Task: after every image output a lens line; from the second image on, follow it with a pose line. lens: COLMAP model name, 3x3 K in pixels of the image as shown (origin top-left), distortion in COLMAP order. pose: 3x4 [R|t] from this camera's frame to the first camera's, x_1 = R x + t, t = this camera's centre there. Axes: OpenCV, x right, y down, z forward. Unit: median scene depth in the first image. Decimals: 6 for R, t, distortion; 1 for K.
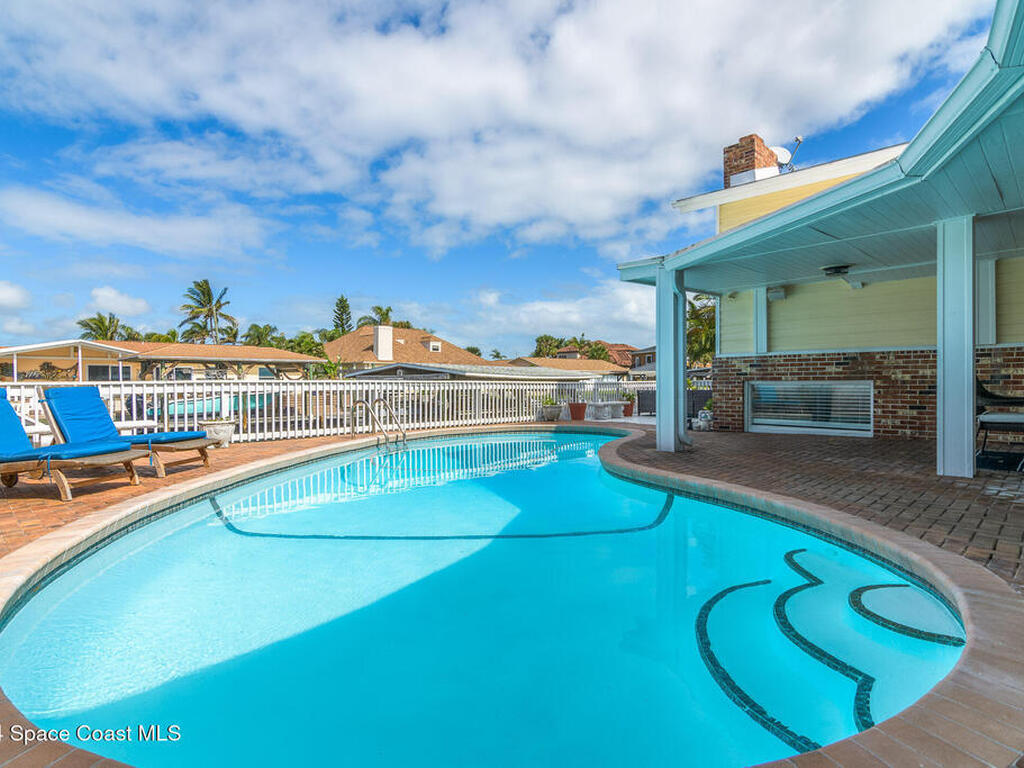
lens RADIAL K [[551.1, 0, 508.5], [0, 551.1, 381.2], [0, 0, 1]] dist [-0.004038, 0.001113]
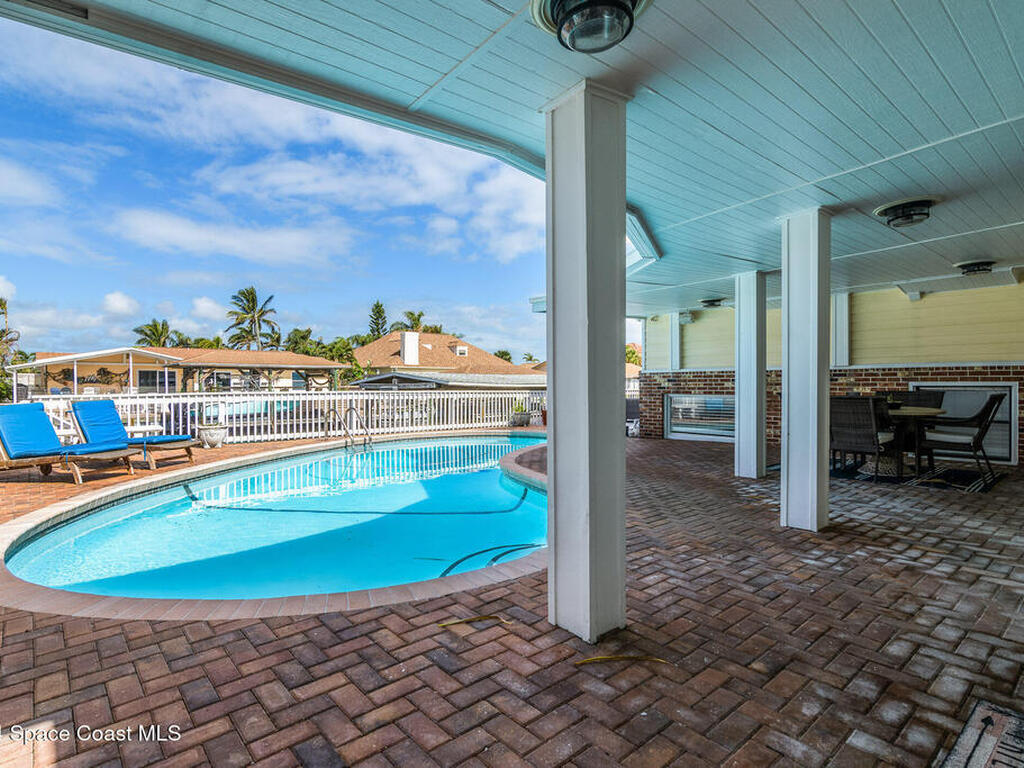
lens RADIAL K [[551.1, 0, 508.9], [0, 551.1, 384.9], [0, 0, 1]] dist [-0.004038, 0.001113]
pose [[0.997431, 0.002843, -0.071583, 0.145157], [-0.002598, 0.999990, 0.003511, -0.016877], [0.071592, -0.003316, 0.997428, -0.120355]]
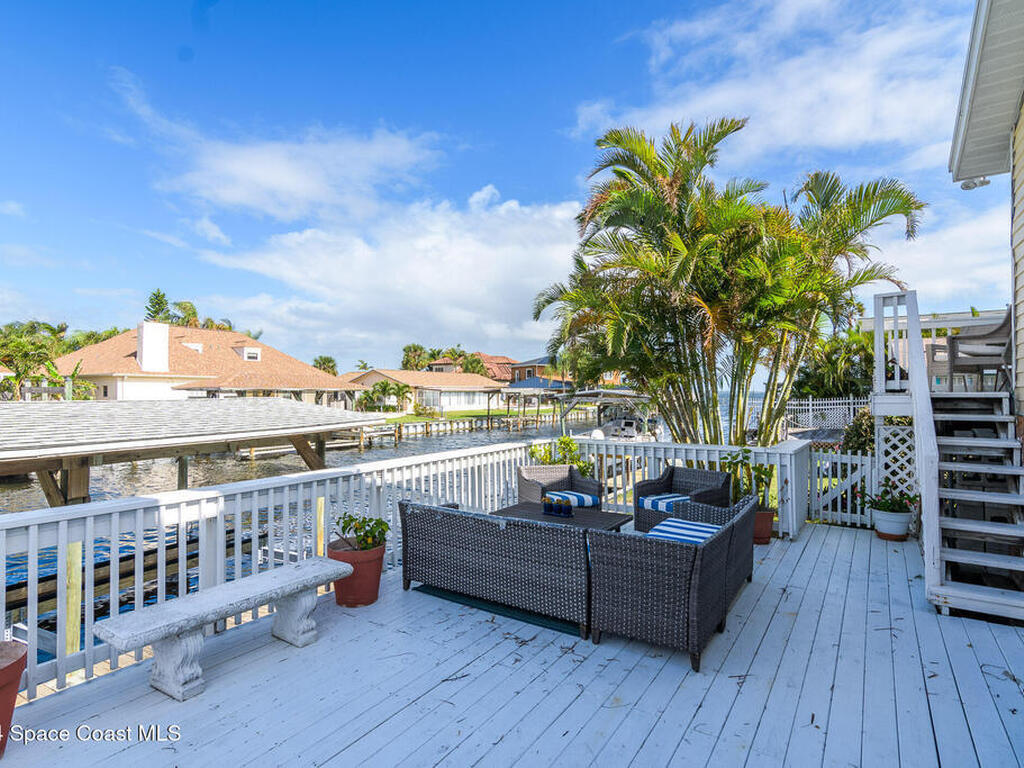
lens RADIAL K [[551.1, 0, 508.2], [0, 551.1, 385.2], [0, 0, 1]] dist [-0.004038, 0.001113]
pose [[0.979131, 0.008848, 0.203036, 0.298088], [-0.005940, 0.999871, -0.014928, -0.052642], [-0.203142, 0.013410, 0.979057, 0.931794]]
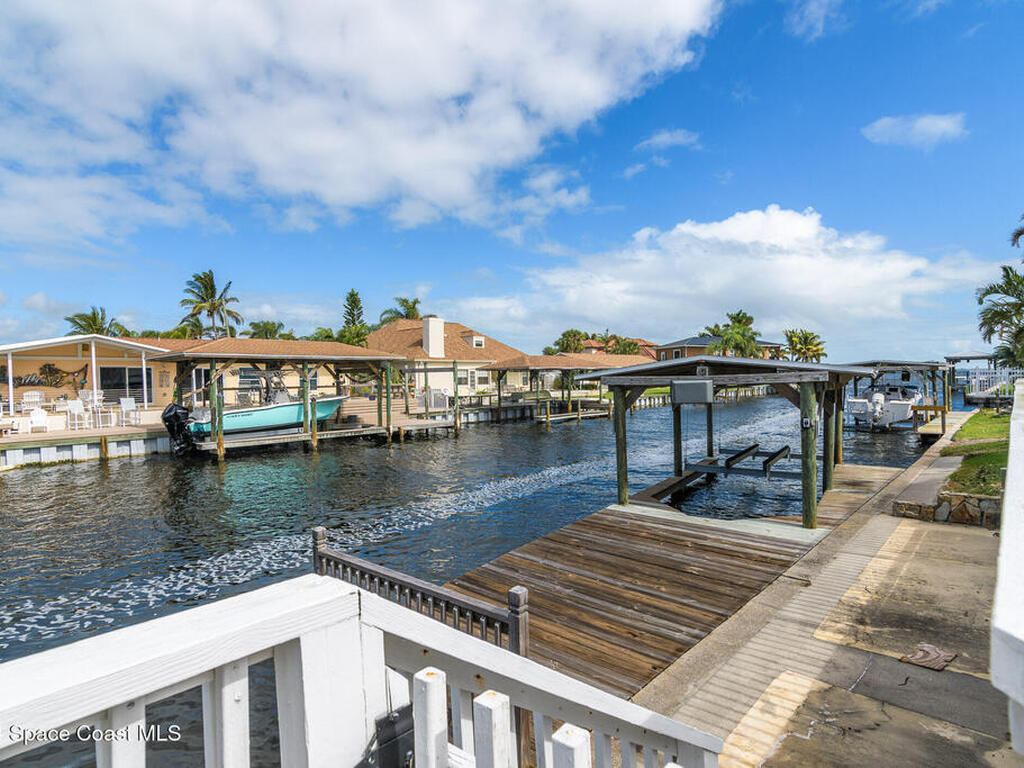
lens RADIAL K [[551.1, 0, 510.1], [0, 551.1, 386.6], [0, 0, 1]] dist [-0.004038, 0.001113]
pose [[0.999495, -0.013500, 0.028763, -0.548202], [0.013085, 0.999808, 0.014590, -0.012989], [-0.028954, -0.014207, 0.999480, 0.523550]]
